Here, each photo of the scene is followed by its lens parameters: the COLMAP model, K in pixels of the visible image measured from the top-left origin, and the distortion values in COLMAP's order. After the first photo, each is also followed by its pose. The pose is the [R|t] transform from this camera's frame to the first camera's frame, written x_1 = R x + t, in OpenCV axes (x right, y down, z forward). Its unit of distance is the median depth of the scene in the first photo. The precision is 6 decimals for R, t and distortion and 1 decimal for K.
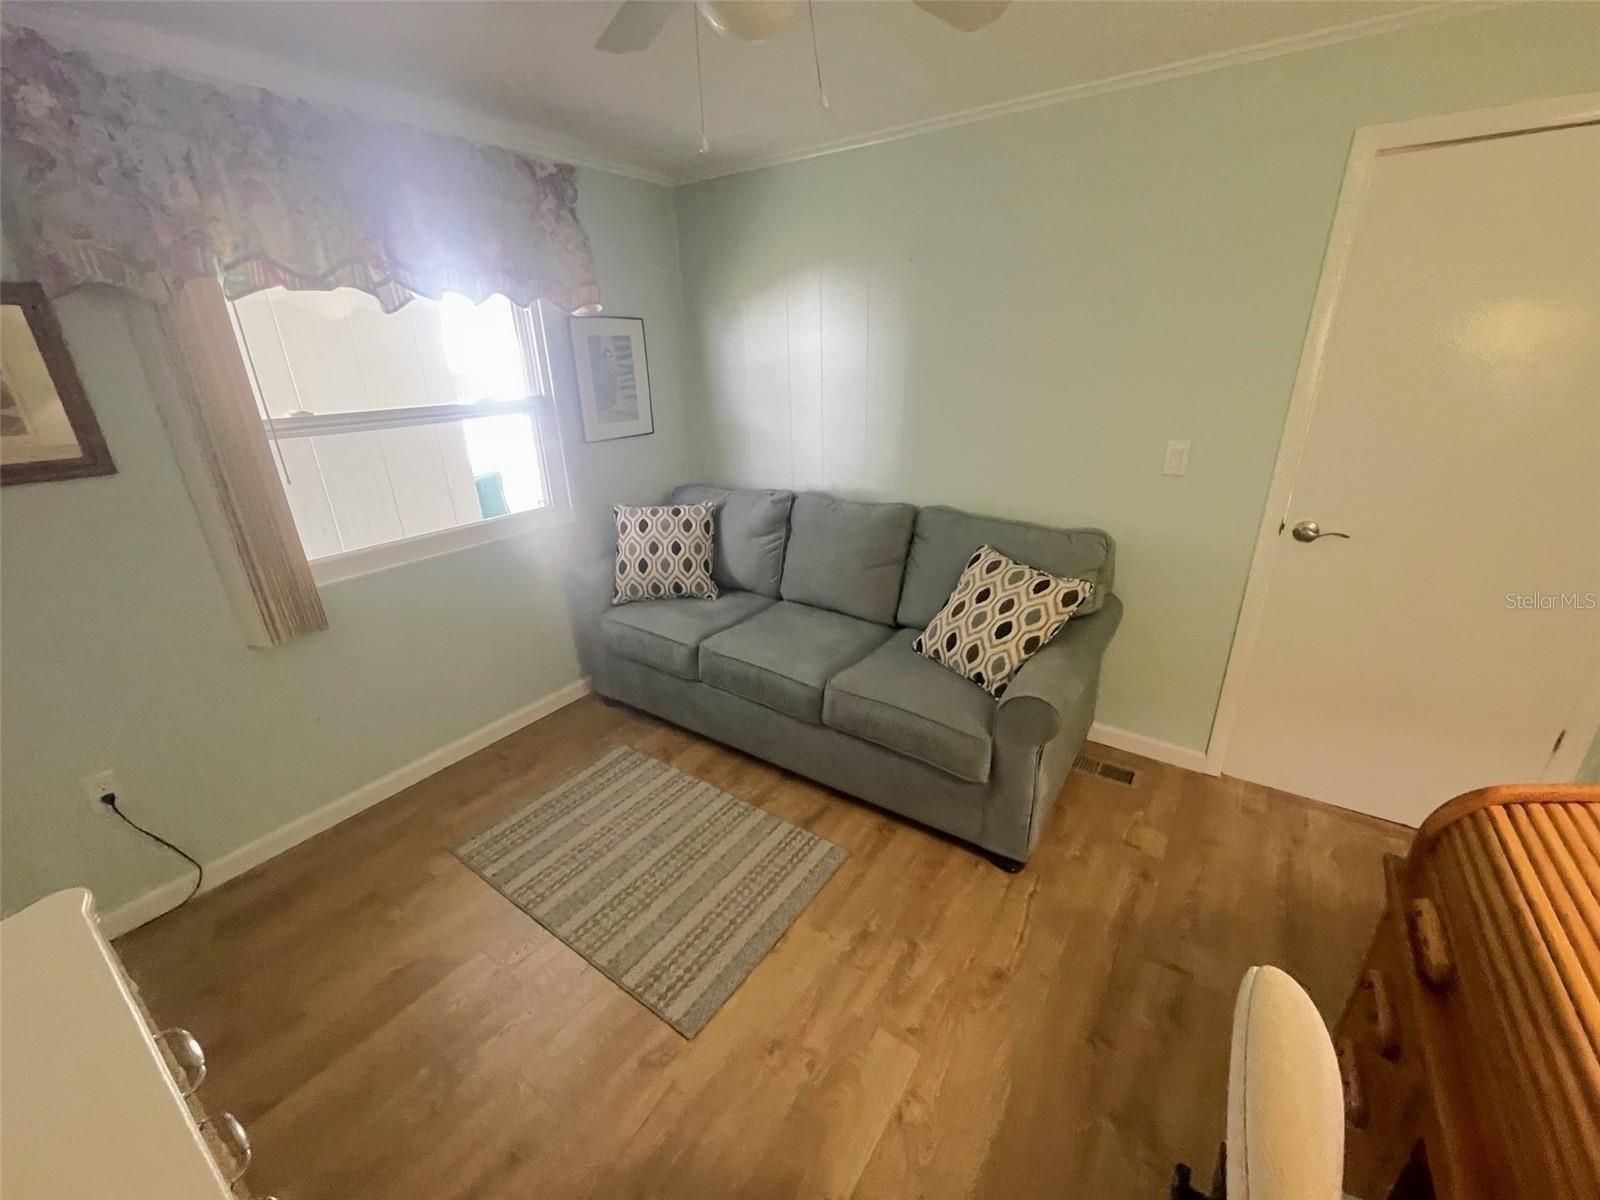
lens RADIAL K [[643.9, 0, 798.2], [0, 643.9, 606.2], [0, 0, 1]] dist [-0.001304, -0.000080]
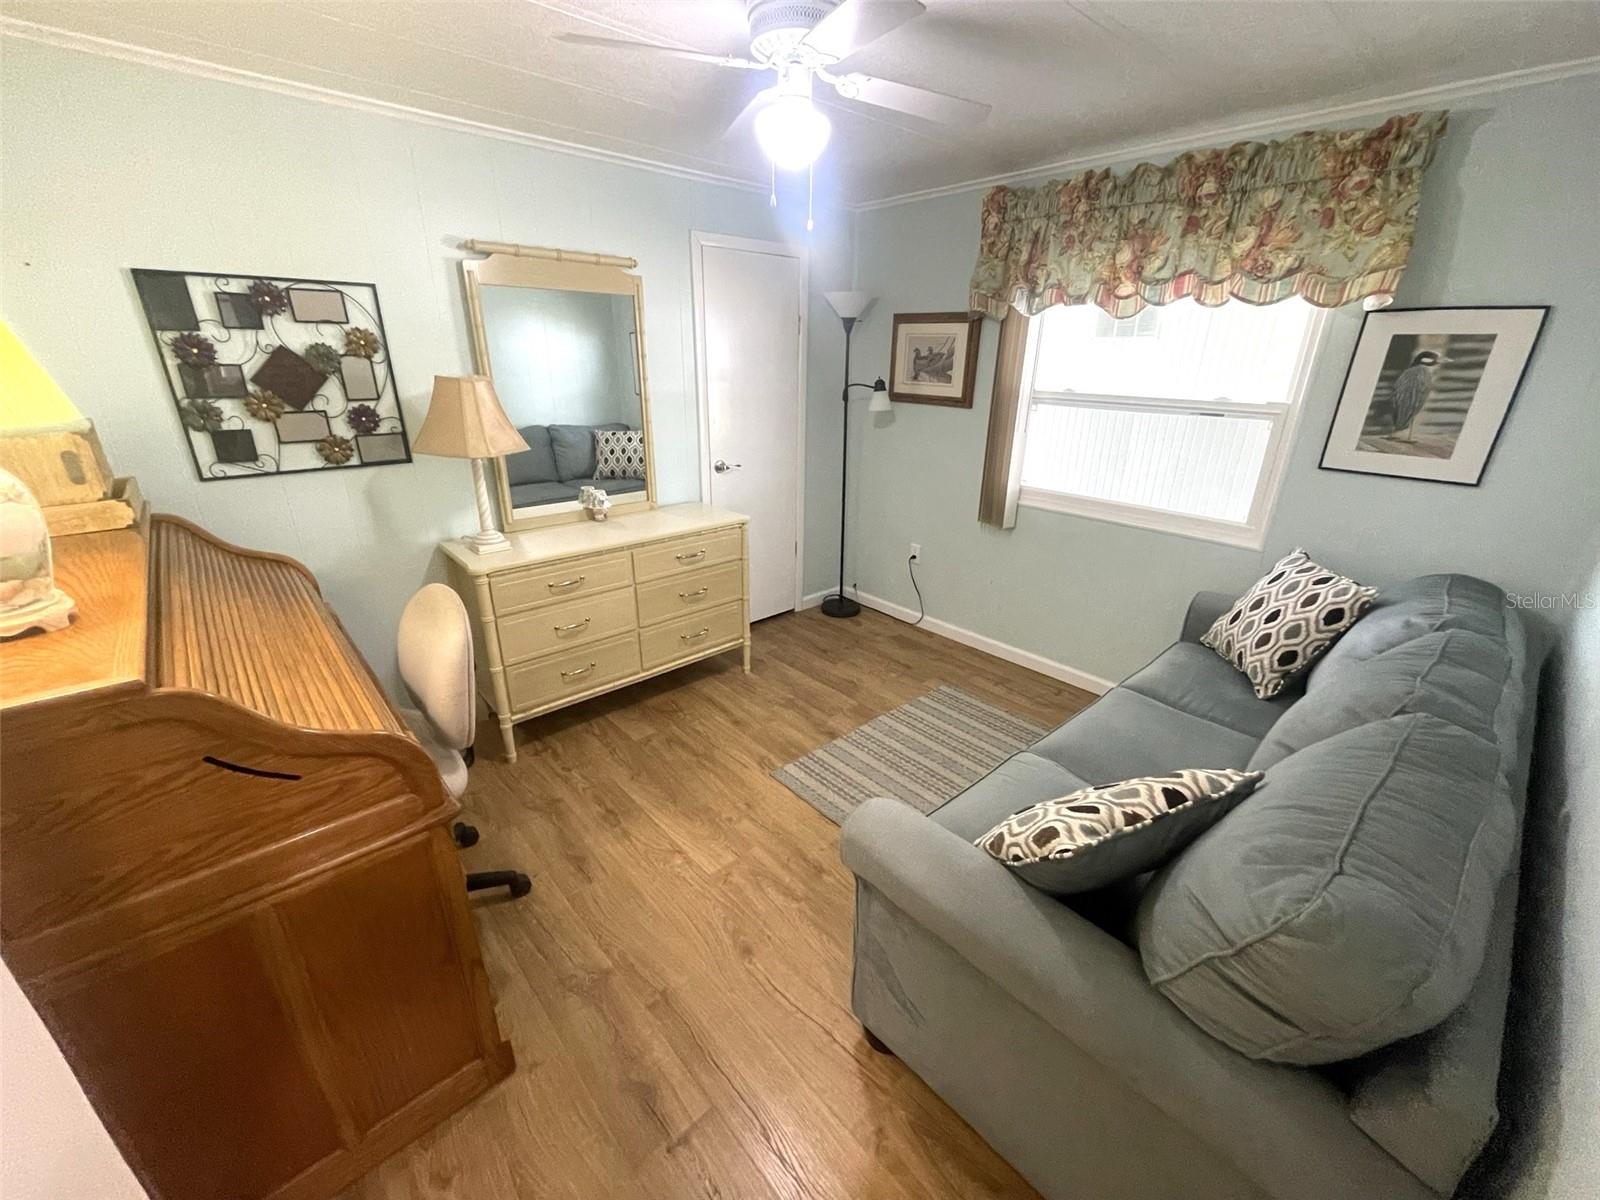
lens RADIAL K [[665.5, 0, 799.5], [0, 665.5, 607.2], [0, 0, 1]] dist [-0.001919, 0.000026]
pose [[-0.240348, 0.370912, -0.897027, 1.022226], [-0.366207, 0.821180, 0.437671, -0.379192], [0.898958, 0.433691, -0.061539, 0.871574]]
